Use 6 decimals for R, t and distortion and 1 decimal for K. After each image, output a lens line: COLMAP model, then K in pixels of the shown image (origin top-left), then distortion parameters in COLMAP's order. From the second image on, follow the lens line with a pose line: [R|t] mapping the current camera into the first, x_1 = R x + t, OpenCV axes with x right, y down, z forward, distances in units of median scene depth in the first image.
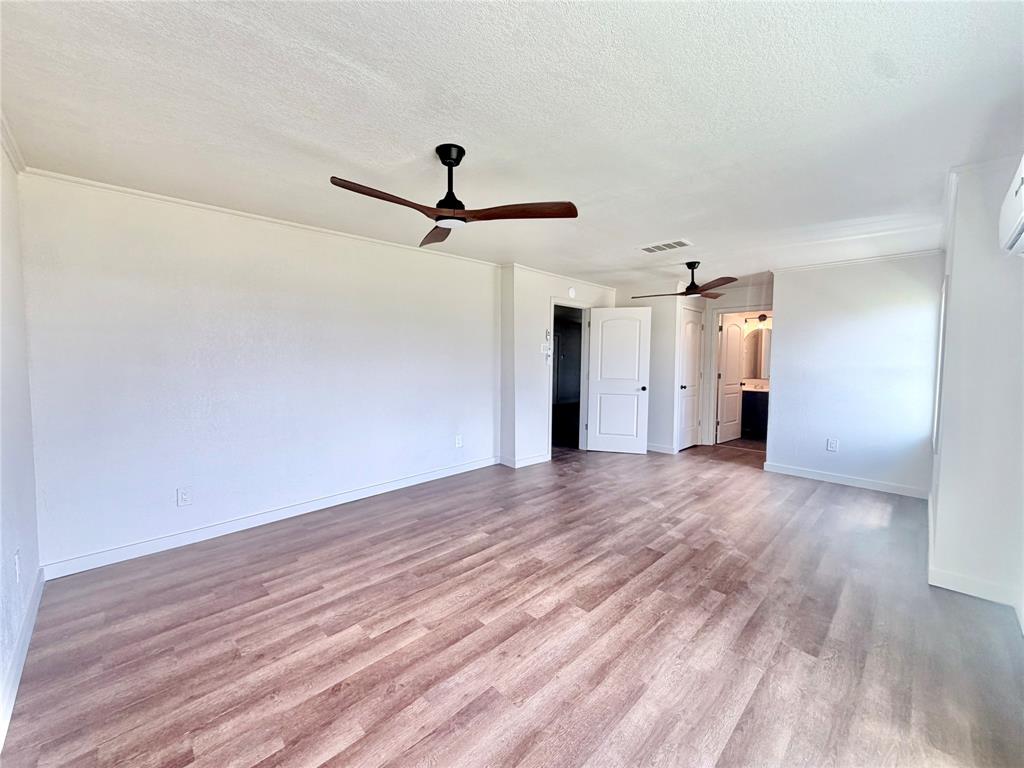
lens RADIAL K [[405.5, 0, 515.1], [0, 405.5, 399.9], [0, 0, 1]] dist [0.032471, 0.000044]
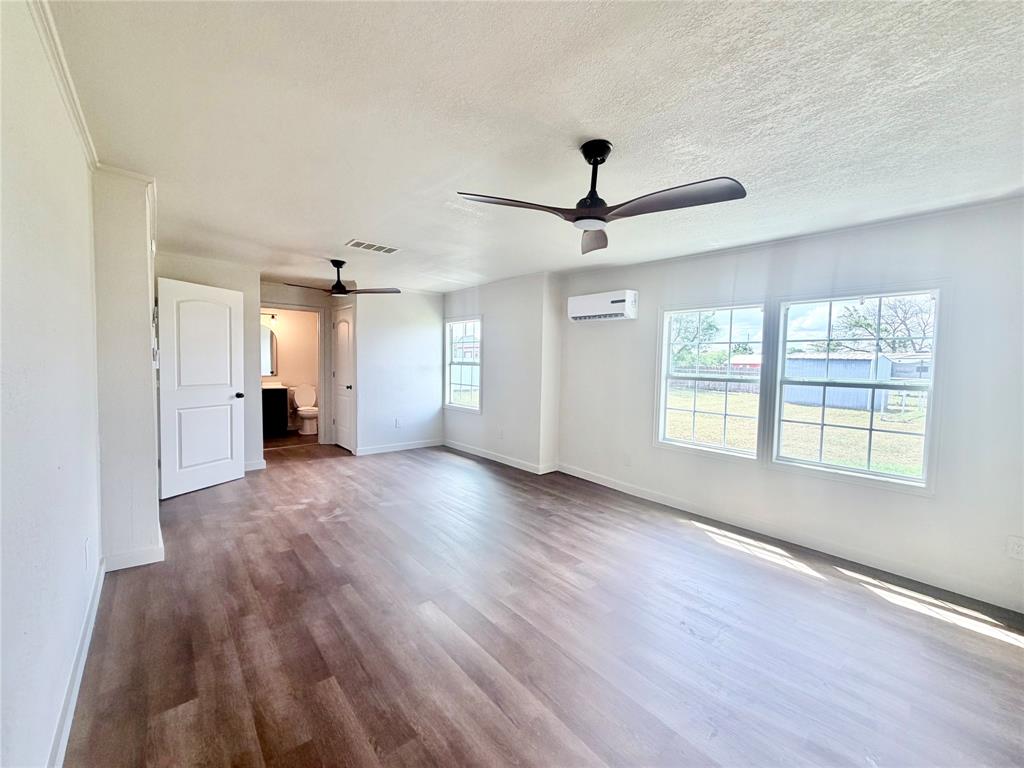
lens RADIAL K [[410.4, 0, 508.1], [0, 410.4, 382.1], [0, 0, 1]] dist [0.000907, 0.000026]
pose [[0.085807, -0.054796, 0.994804, -0.688024], [0.081206, 0.995549, 0.047833, -0.076844], [-0.992997, 0.076680, 0.089875, 0.680218]]
